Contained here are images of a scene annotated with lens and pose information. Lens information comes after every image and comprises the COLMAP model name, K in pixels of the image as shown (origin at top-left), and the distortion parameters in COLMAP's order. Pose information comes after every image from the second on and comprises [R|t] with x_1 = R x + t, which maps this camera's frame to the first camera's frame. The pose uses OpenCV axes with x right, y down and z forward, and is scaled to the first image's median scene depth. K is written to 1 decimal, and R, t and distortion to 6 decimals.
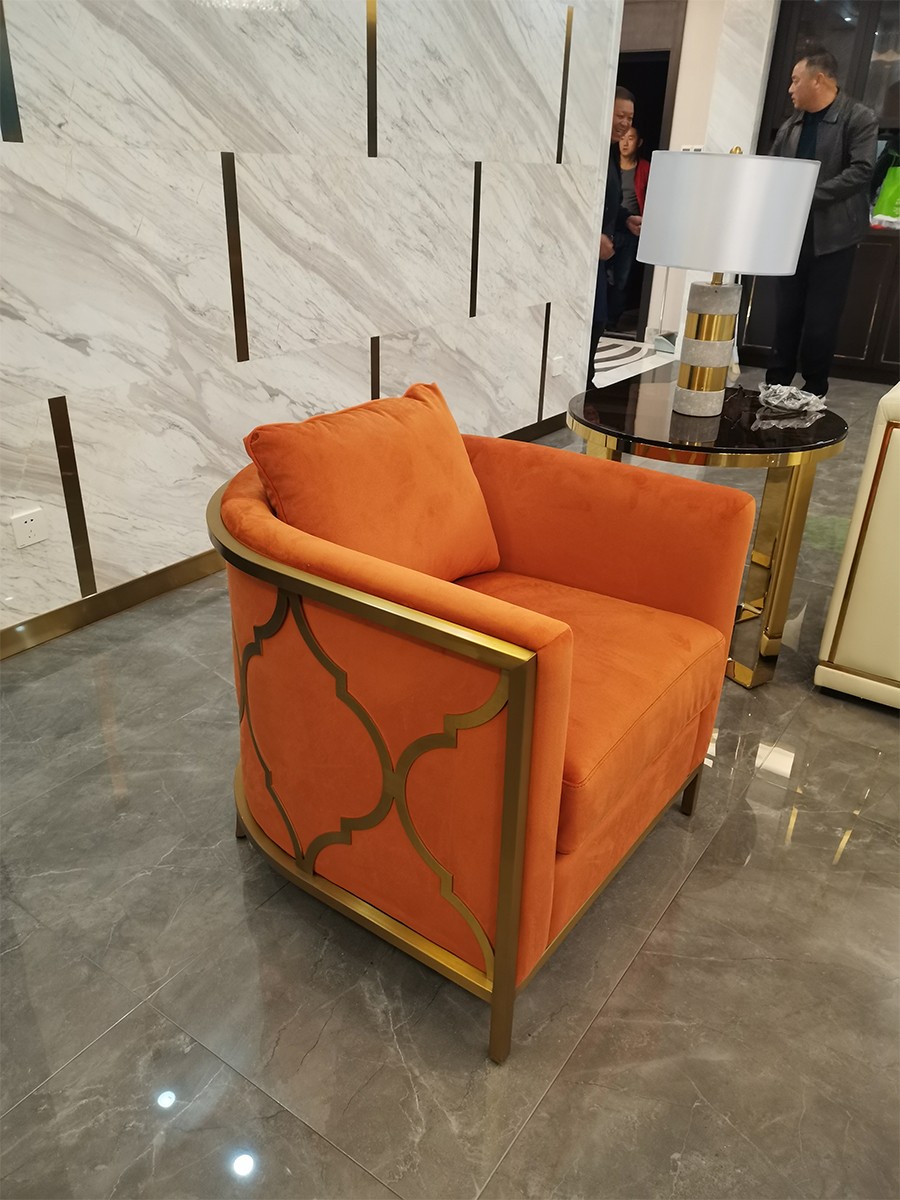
lens RADIAL K [[895.9, 0, 448.7], [0, 895.9, 595.2], [0, 0, 1]] dist [0.042389, -0.025027]
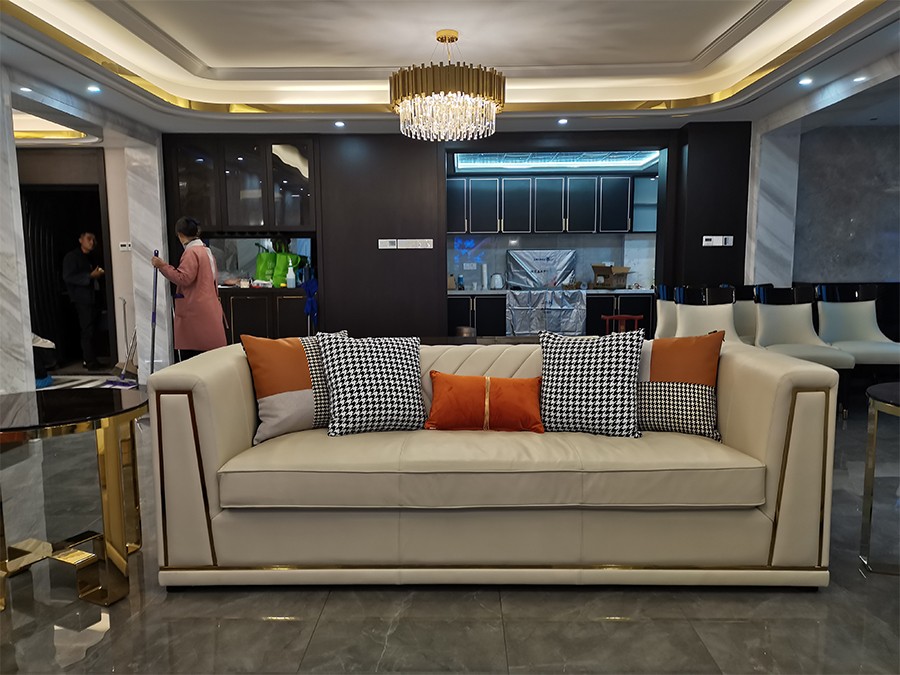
lens RADIAL K [[671.9, 0, 447.6], [0, 671.9, 341.4], [0, 0, 1]] dist [0.042389, -0.025027]
pose [[0.833751, -0.095677, 0.543788, 0.166580], [0.264207, 0.933930, -0.240769, 0.077255], [-0.484824, 0.344414, 0.803944, -0.100976]]
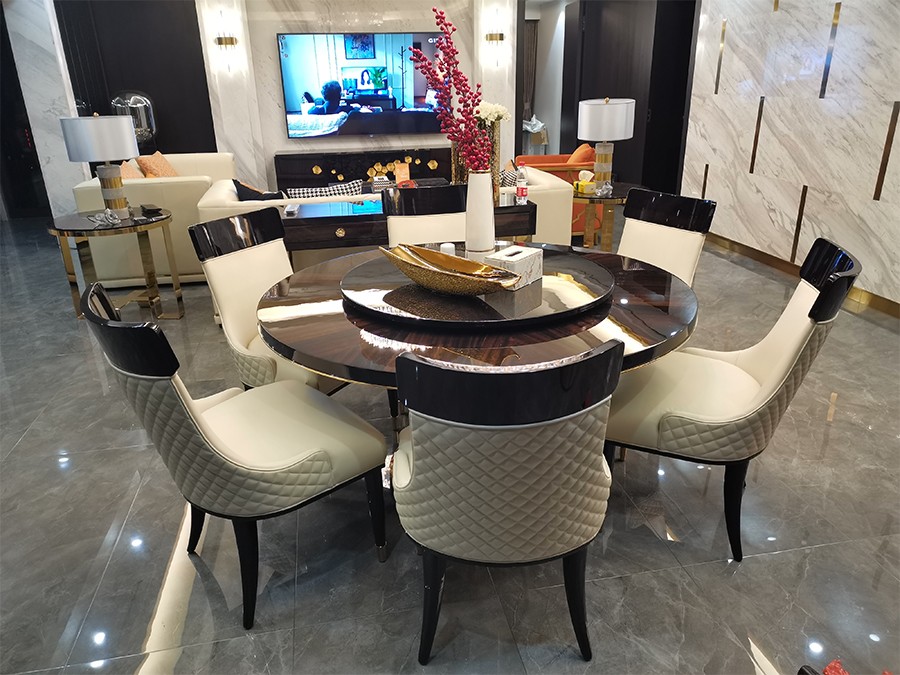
lens RADIAL K [[671.9, 0, 448.6], [0, 671.9, 340.1], [0, 0, 1]] dist [0.042389, -0.025027]
pose [[-0.696008, 0.254429, -0.671445, 1.598150], [-0.304604, 0.742181, 0.596979, -0.712109], [0.650222, 0.620027, -0.439064, 1.410114]]
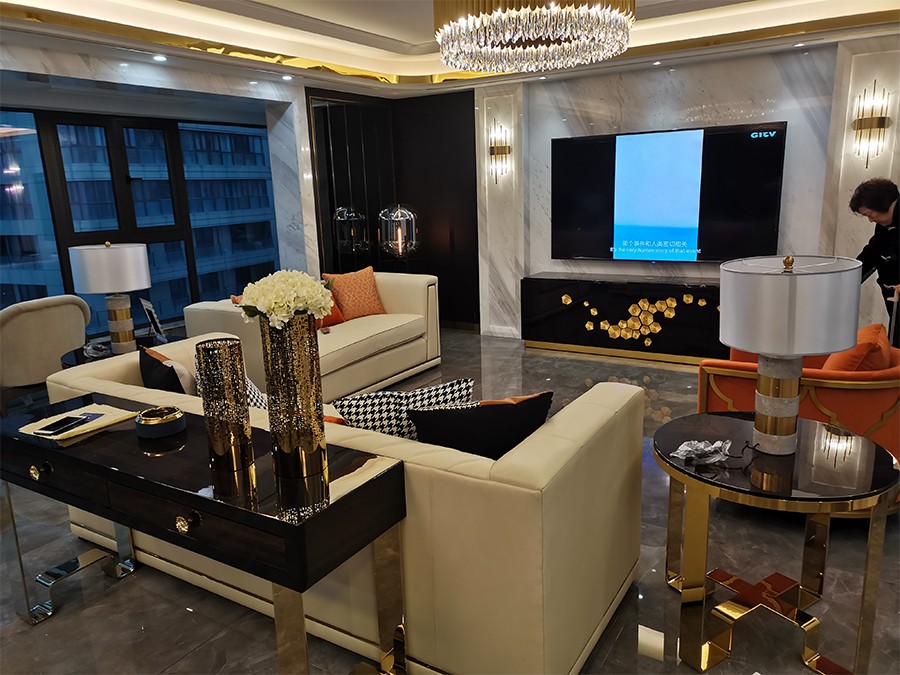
lens RADIAL K [[671.9, 0, 444.9], [0, 671.9, 334.0], [0, 0, 1]] dist [0.042389, -0.025027]
pose [[-0.999167, 0.018554, -0.036334, 0.564864], [-0.007694, 0.788920, 0.614448, -0.671692], [0.040065, 0.614216, -0.788121, 1.215817]]
